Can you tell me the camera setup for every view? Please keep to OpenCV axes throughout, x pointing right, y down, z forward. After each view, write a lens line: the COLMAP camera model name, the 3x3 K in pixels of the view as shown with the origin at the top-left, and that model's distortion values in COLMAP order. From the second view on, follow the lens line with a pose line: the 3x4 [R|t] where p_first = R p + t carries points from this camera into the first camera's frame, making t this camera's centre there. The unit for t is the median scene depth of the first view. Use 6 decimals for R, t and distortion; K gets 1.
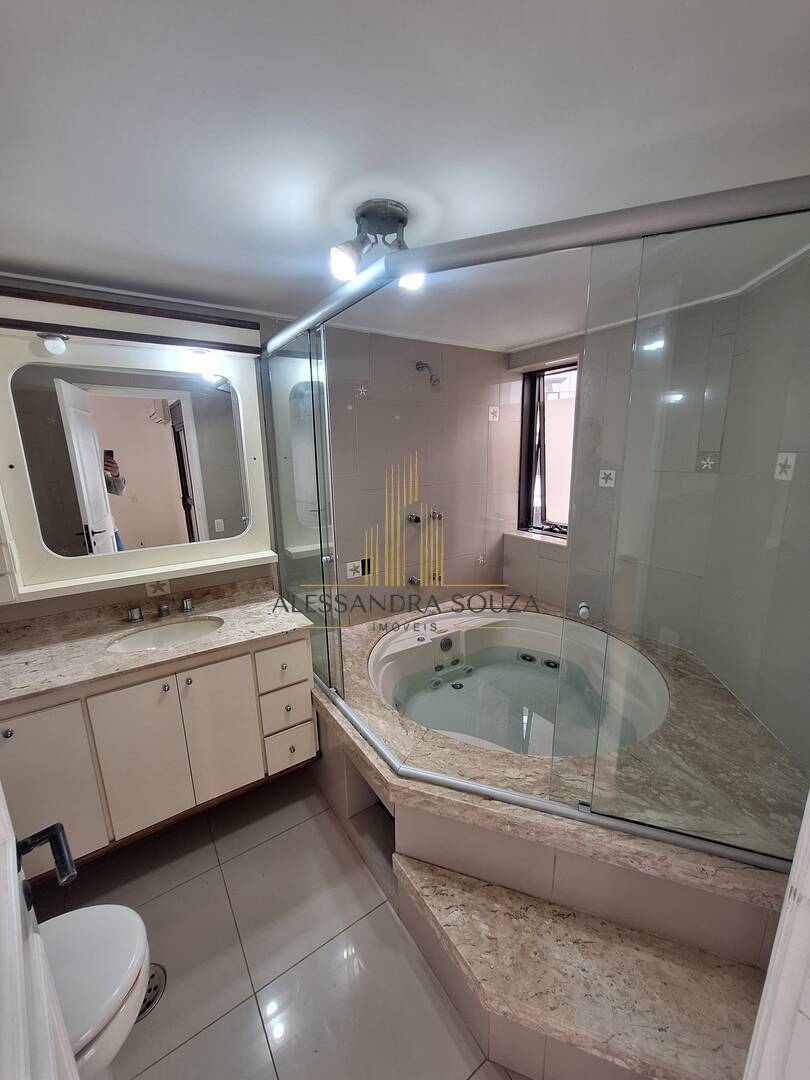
lens RADIAL K [[421.8, 0, 402.1], [0, 421.8, 542.2], [0, 0, 1]] dist [-0.010263, 0.002397]
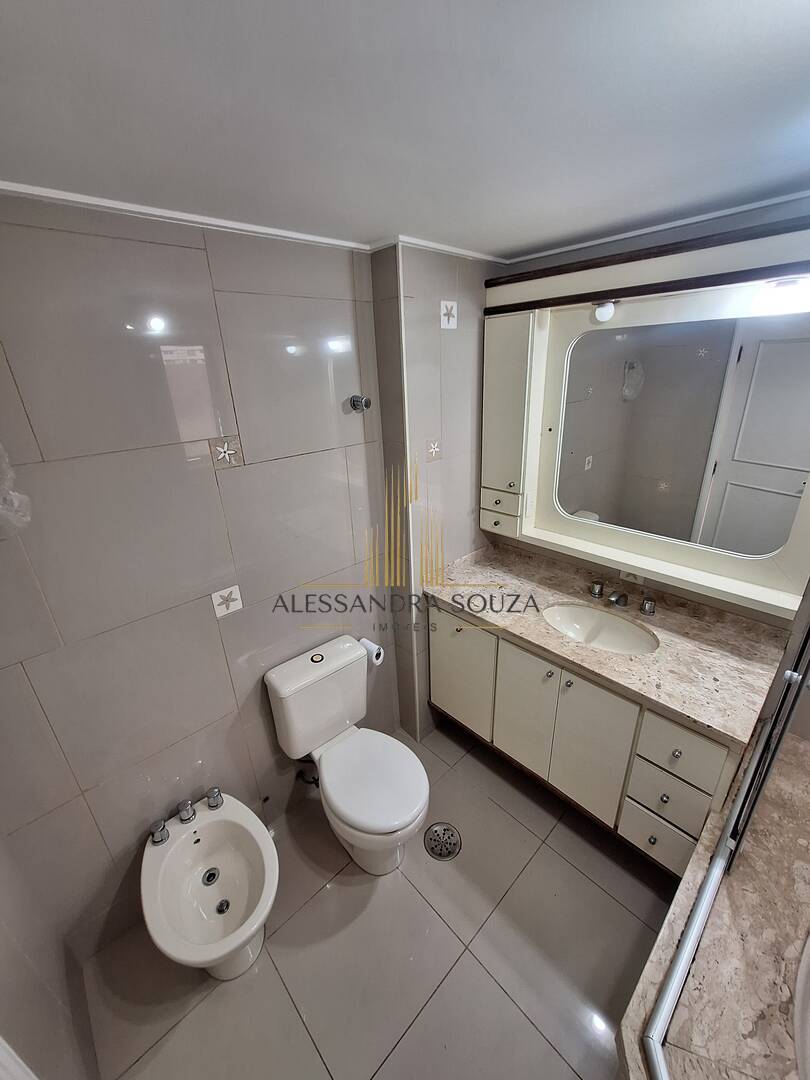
lens RADIAL K [[421.8, 0, 403.7], [0, 421.8, 541.3], [0, 0, 1]] dist [-0.010263, 0.002397]
pose [[0.162882, 0.386499, -0.907793, 0.158527], [-0.177227, 0.916576, 0.358440, -0.216233], [0.970598, 0.102502, 0.217791, 0.338488]]
